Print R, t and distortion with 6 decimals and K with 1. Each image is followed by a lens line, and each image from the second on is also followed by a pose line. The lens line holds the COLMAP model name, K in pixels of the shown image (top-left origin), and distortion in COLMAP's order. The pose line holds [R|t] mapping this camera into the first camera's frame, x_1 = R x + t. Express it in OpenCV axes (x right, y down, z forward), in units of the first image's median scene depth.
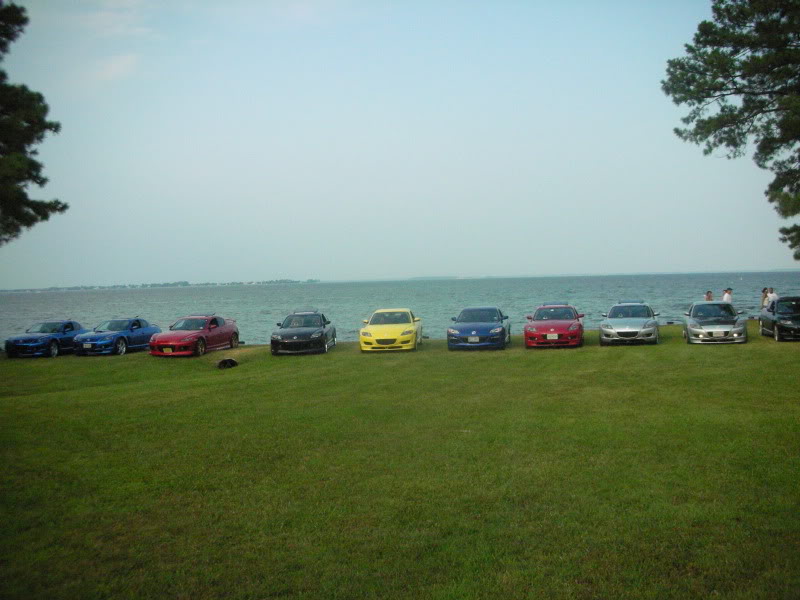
lens RADIAL K [[830.3, 0, 417.7], [0, 830.3, 300.5], [0, 0, 1]] dist [-0.221469, 0.187652]
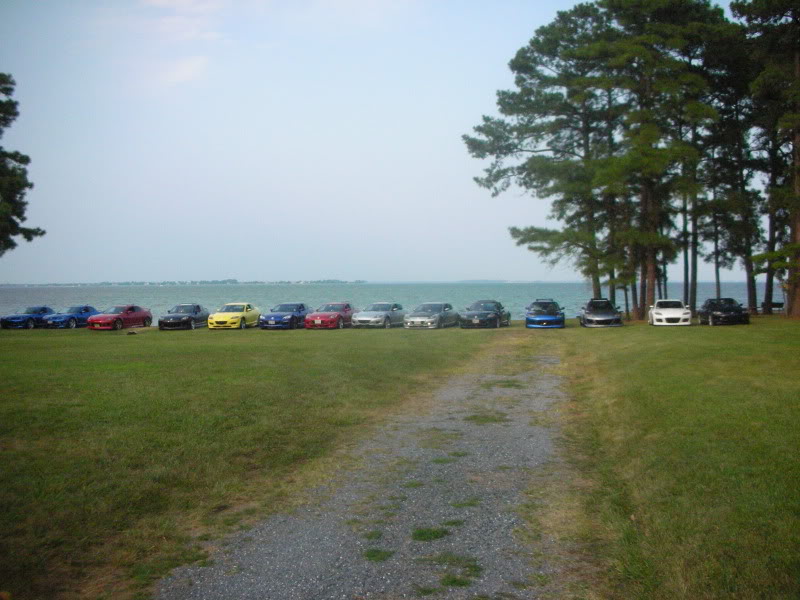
lens RADIAL K [[830.3, 0, 417.7], [0, 830.3, 300.5], [0, 0, 1]] dist [-0.221469, 0.187652]
pose [[0.997952, 0.021015, -0.060419, 0.400754], [-0.021160, 0.999775, -0.001759, 0.001072], [0.060368, 0.003034, 0.998172, -0.521897]]
